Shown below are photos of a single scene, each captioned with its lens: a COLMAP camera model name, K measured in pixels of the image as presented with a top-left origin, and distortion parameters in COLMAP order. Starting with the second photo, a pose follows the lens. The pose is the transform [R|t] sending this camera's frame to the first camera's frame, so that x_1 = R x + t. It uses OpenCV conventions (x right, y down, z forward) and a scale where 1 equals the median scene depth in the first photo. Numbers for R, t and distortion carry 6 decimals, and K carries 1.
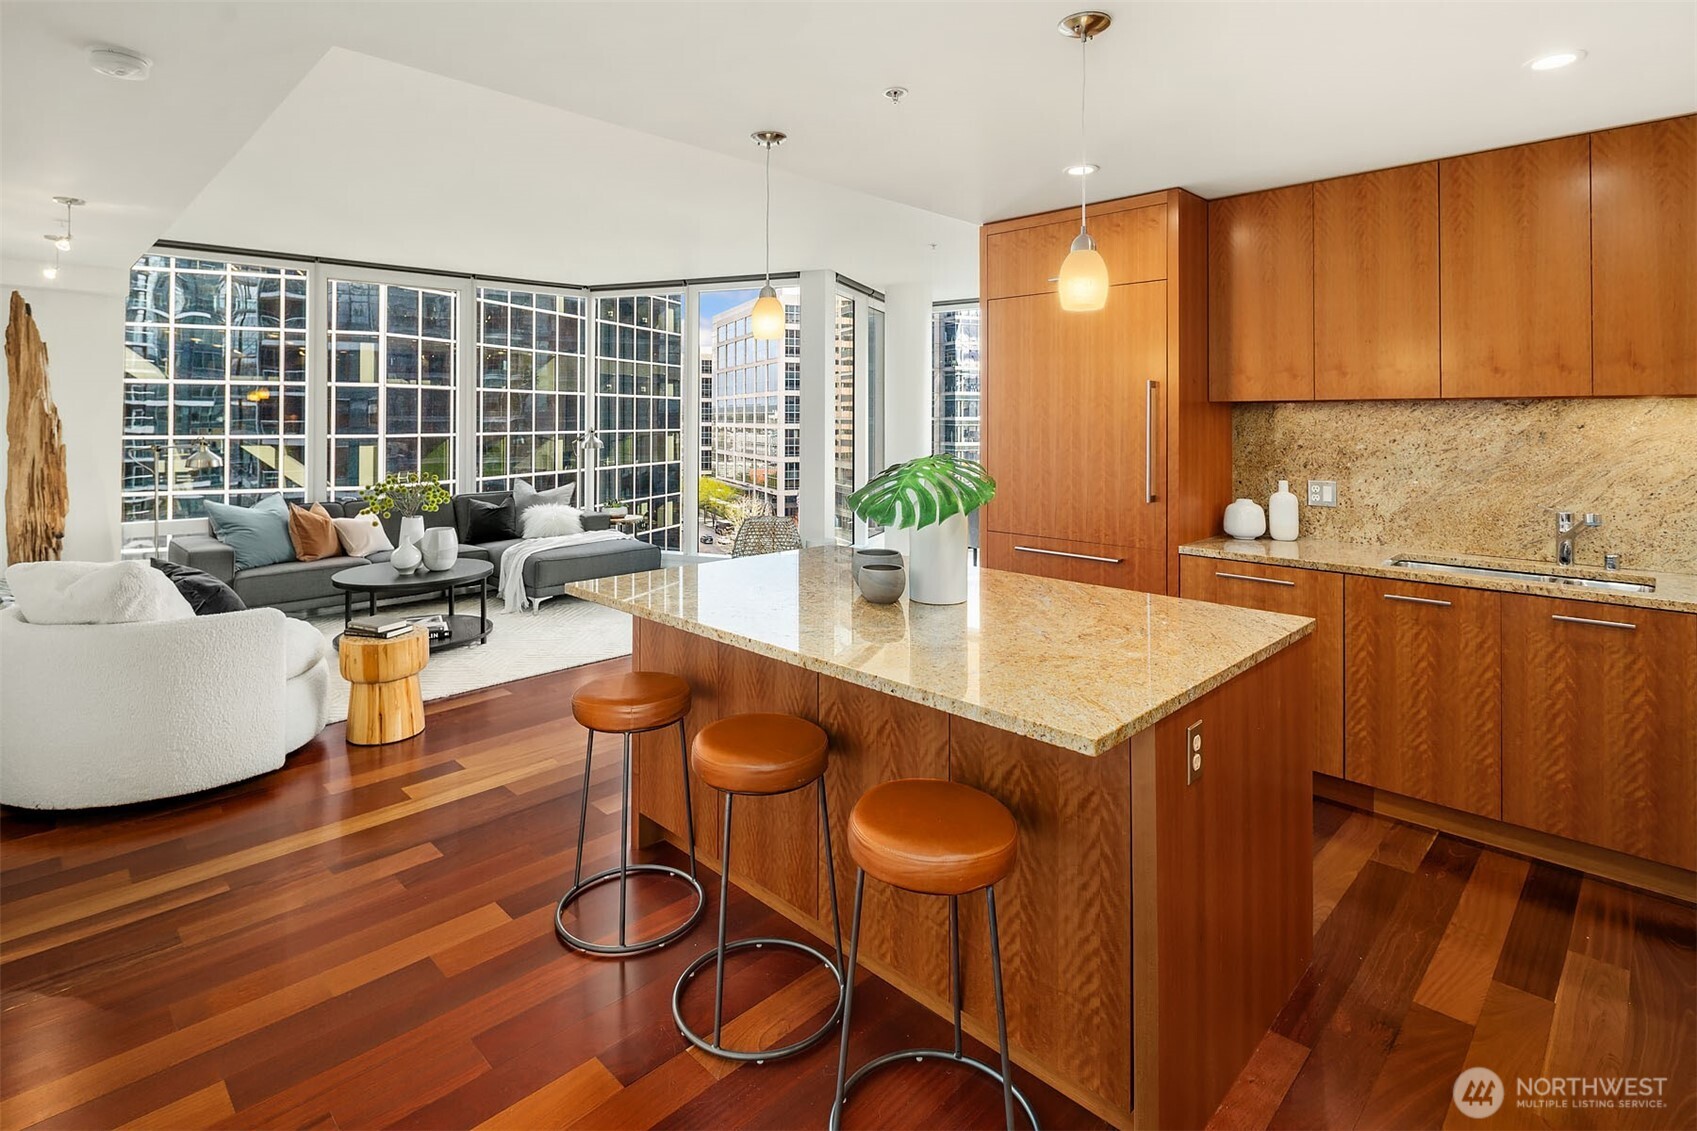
lens RADIAL K [[839.2, 0, 833.9], [0, 839.2, 413.3], [0, 0, 1]] dist [-0.000412, -0.002219]
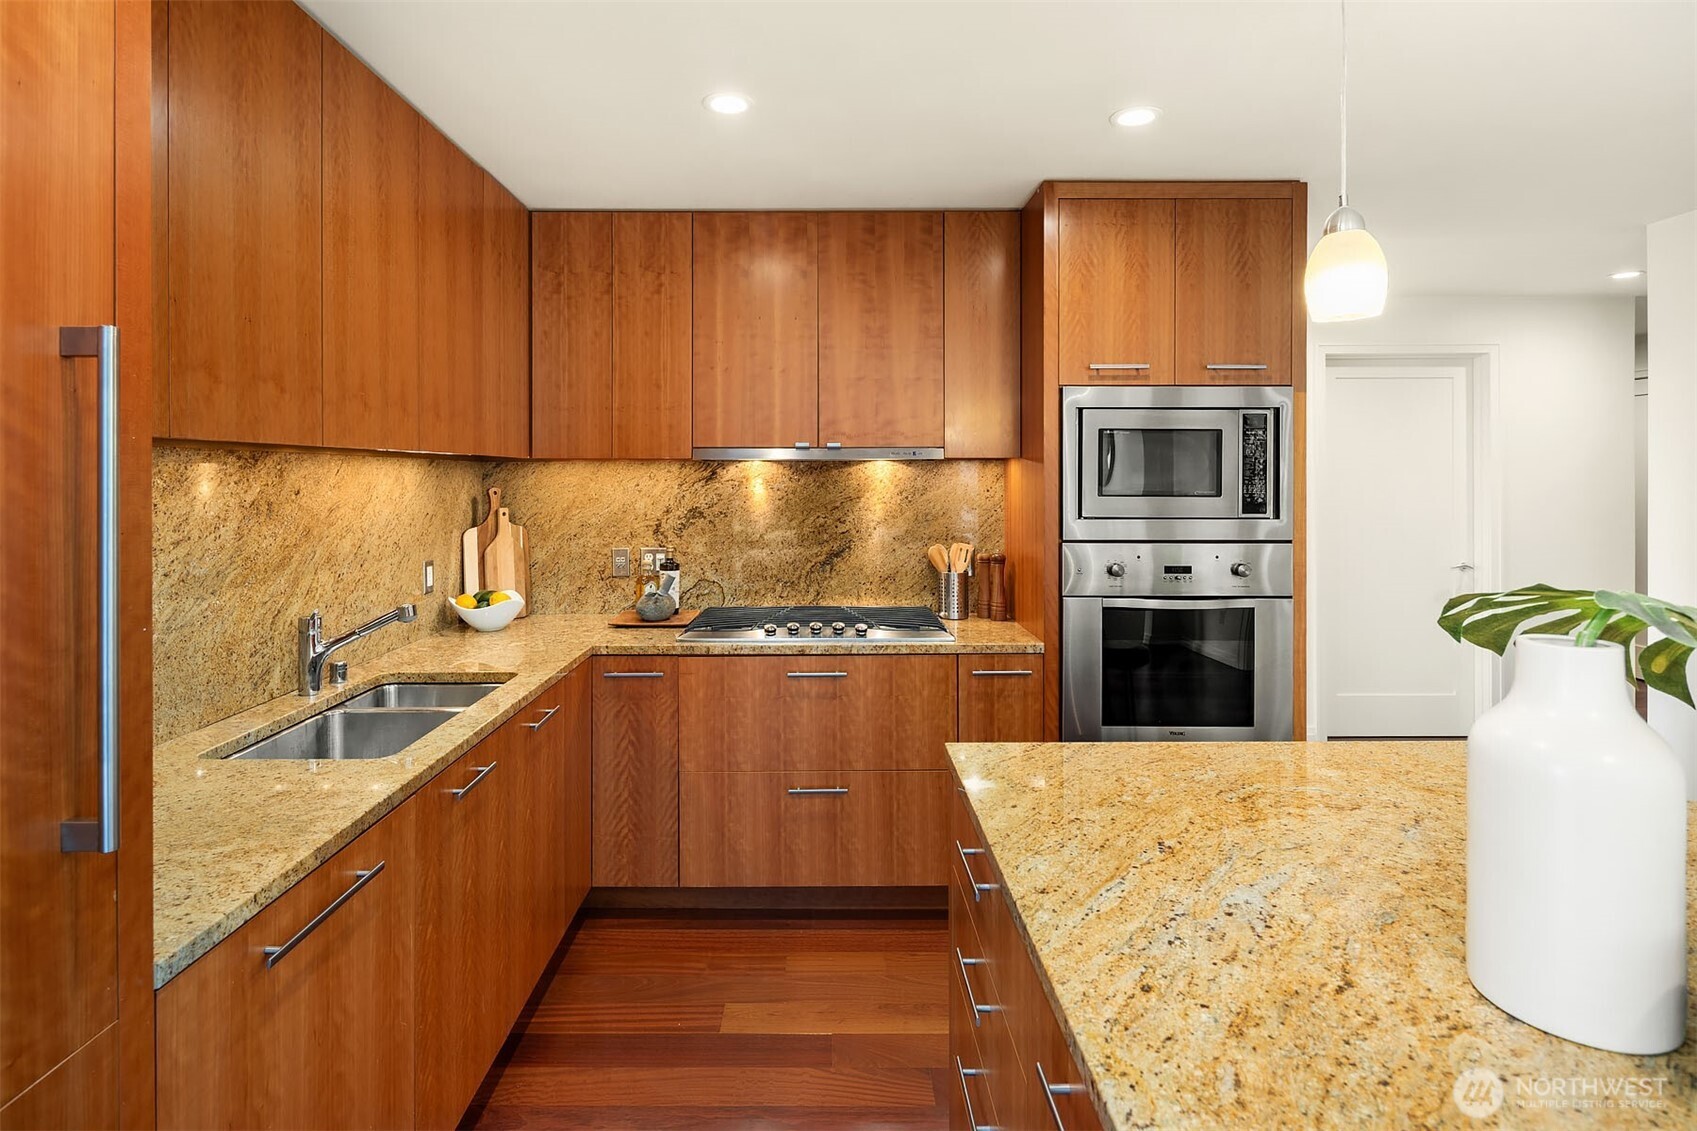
lens RADIAL K [[839.2, 0, 837.7], [0, 839.2, 482.3], [0, 0, 1]] dist [-0.000412, -0.002219]
pose [[-0.709228, -0.005886, 0.704955, 0.041639], [-0.004768, 0.999982, 0.003552, 0.001559], [-0.704964, -0.000842, -0.709243, 0.634396]]
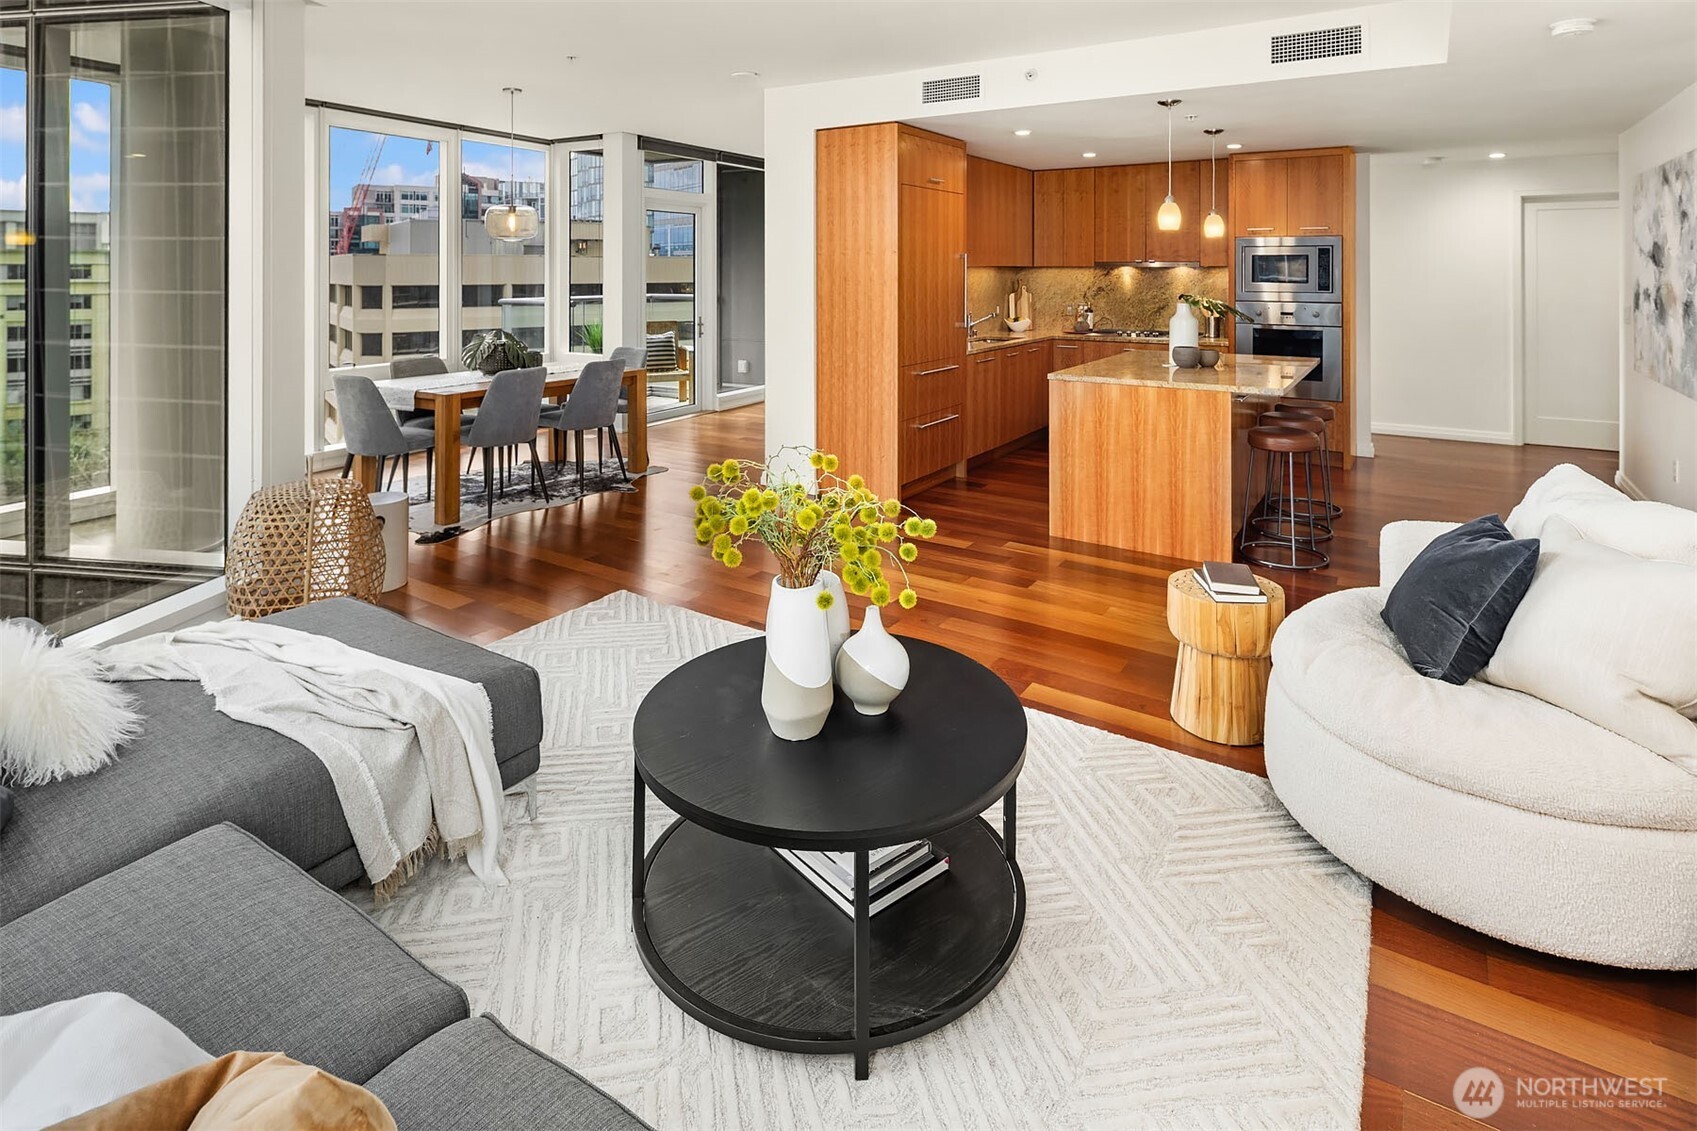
lens RADIAL K [[896.2, 0, 880.7], [0, 896.2, 275.9], [0, 0, 1]] dist [-0.024462, -0.003468]
pose [[-0.232128, -0.009421, 0.972640, -0.815468], [-0.006311, 0.999947, 0.008179, -0.005856], [-0.972665, -0.004239, -0.232175, 0.978610]]
